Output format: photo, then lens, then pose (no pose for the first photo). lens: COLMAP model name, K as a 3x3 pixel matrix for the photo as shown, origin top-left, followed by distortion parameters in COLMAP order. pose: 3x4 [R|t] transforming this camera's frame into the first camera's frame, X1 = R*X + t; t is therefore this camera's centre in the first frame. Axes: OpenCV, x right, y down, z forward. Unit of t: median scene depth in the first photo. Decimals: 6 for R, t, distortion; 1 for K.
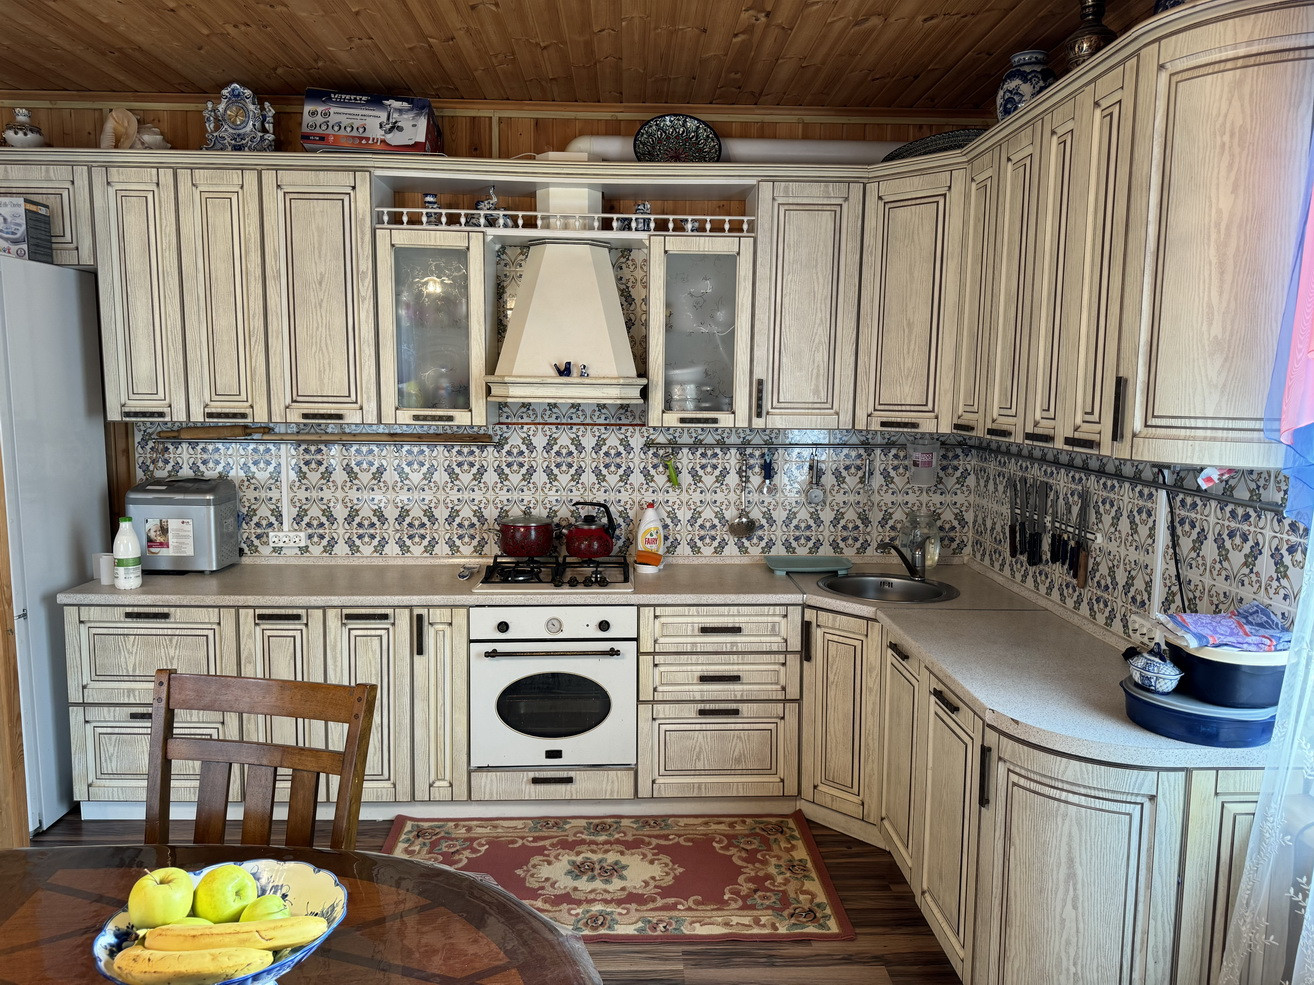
lens RADIAL K [[941.2, 0, 651.4], [0, 941.2, 495.9], [0, 0, 1]] dist [0.042864, -0.052143]
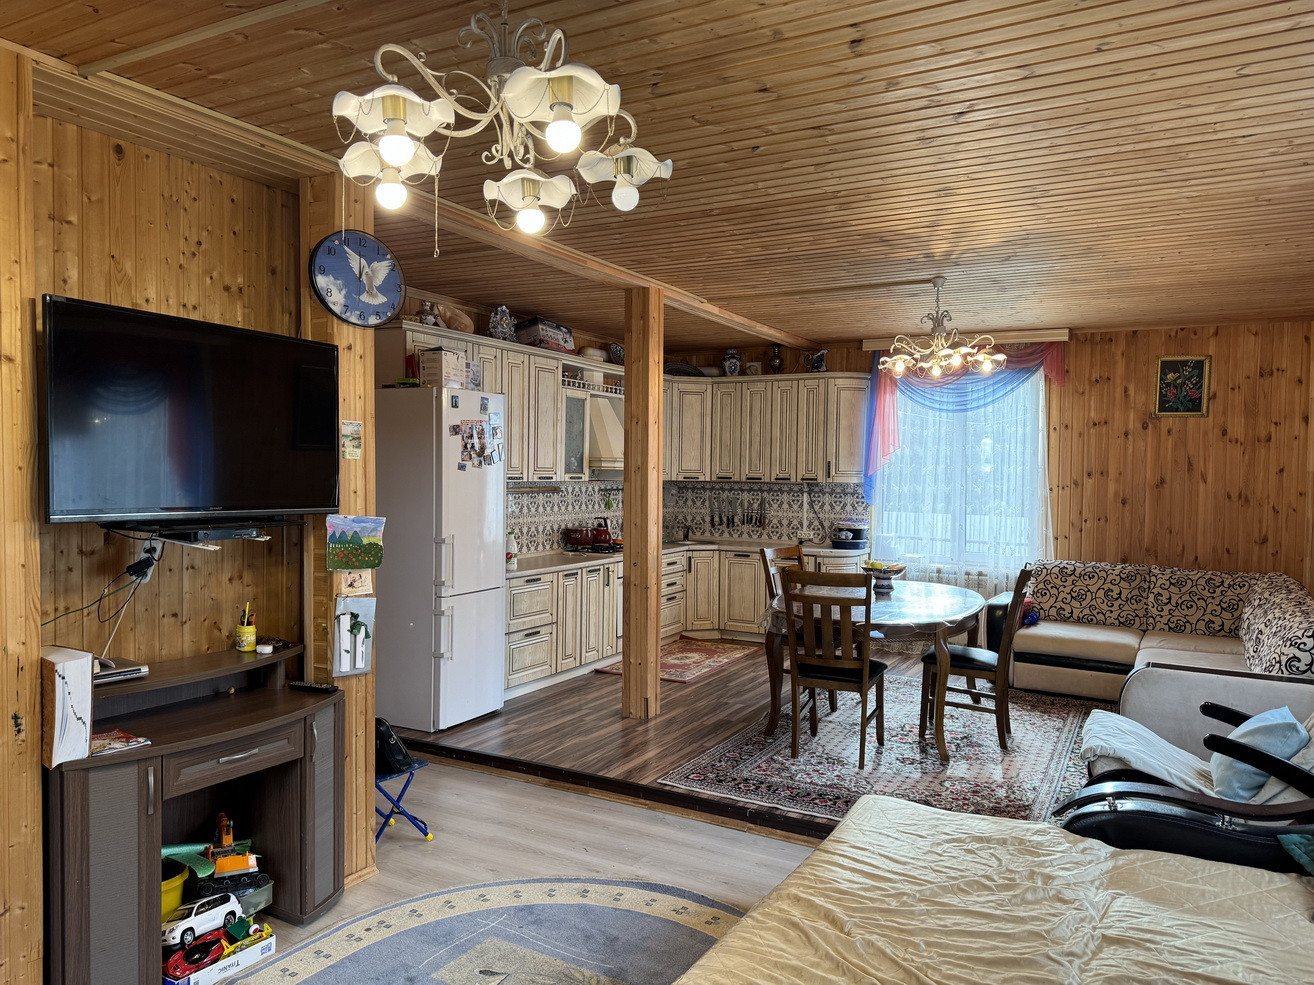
lens RADIAL K [[941.2, 0, 656.3], [0, 941.2, 491.7], [0, 0, 1]] dist [0.042864, -0.052143]
pose [[0.506885, -0.025320, 0.861641, -1.983664], [0.097291, 0.994862, -0.027999, 0.023203], [-0.856505, 0.098022, 0.506745, -0.202048]]
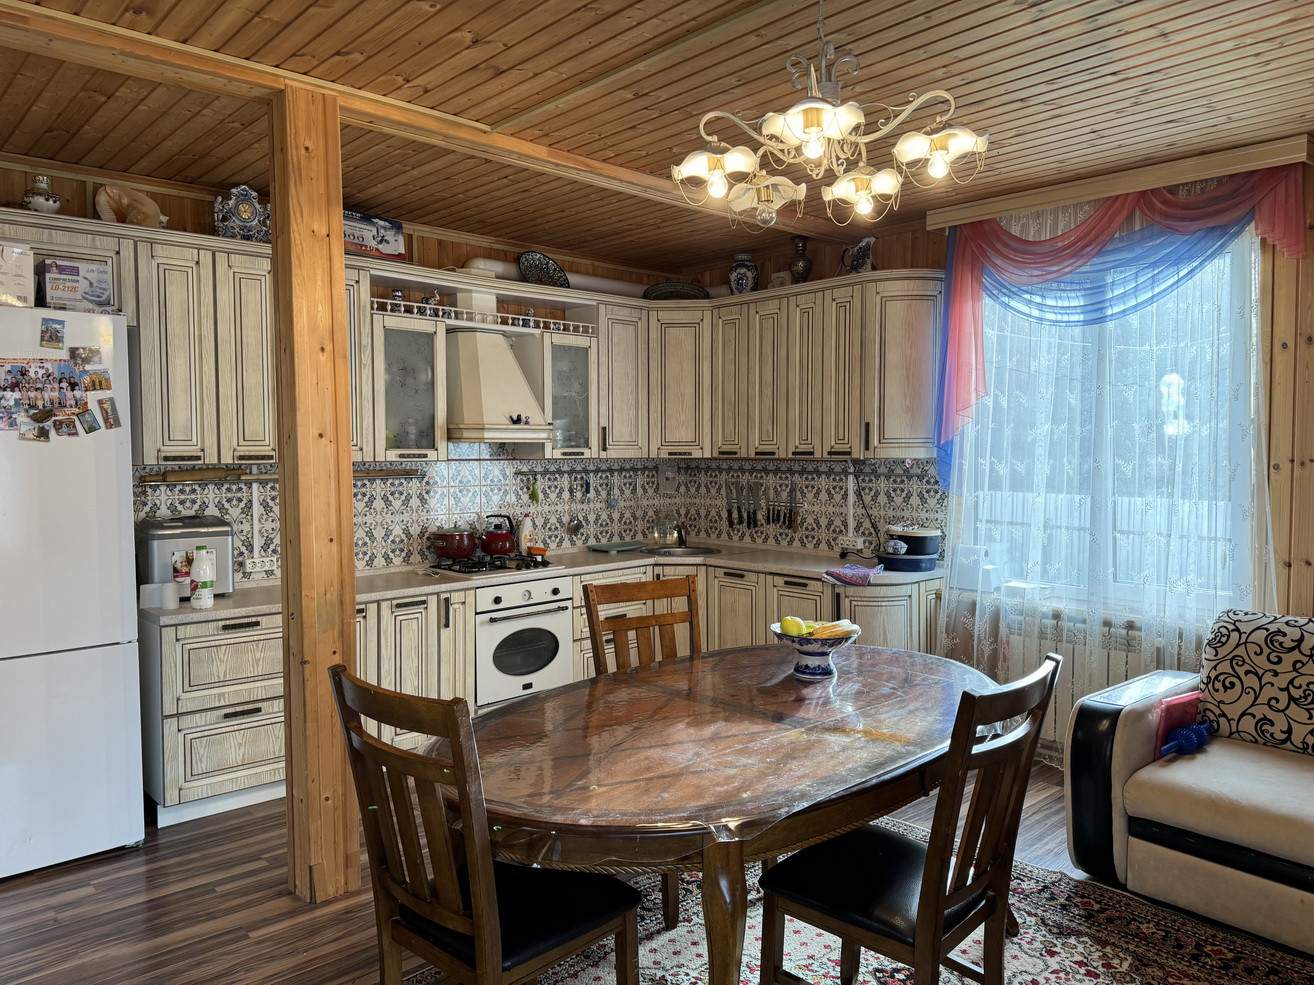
lens RADIAL K [[941.2, 0, 661.1], [0, 941.2, 493.5], [0, 0, 1]] dist [0.042864, -0.052143]
pose [[0.750512, -0.047454, 0.659151, -0.875383], [0.091943, 0.995216, -0.033039, 0.047628], [-0.654430, 0.085401, 0.751284, -0.232844]]
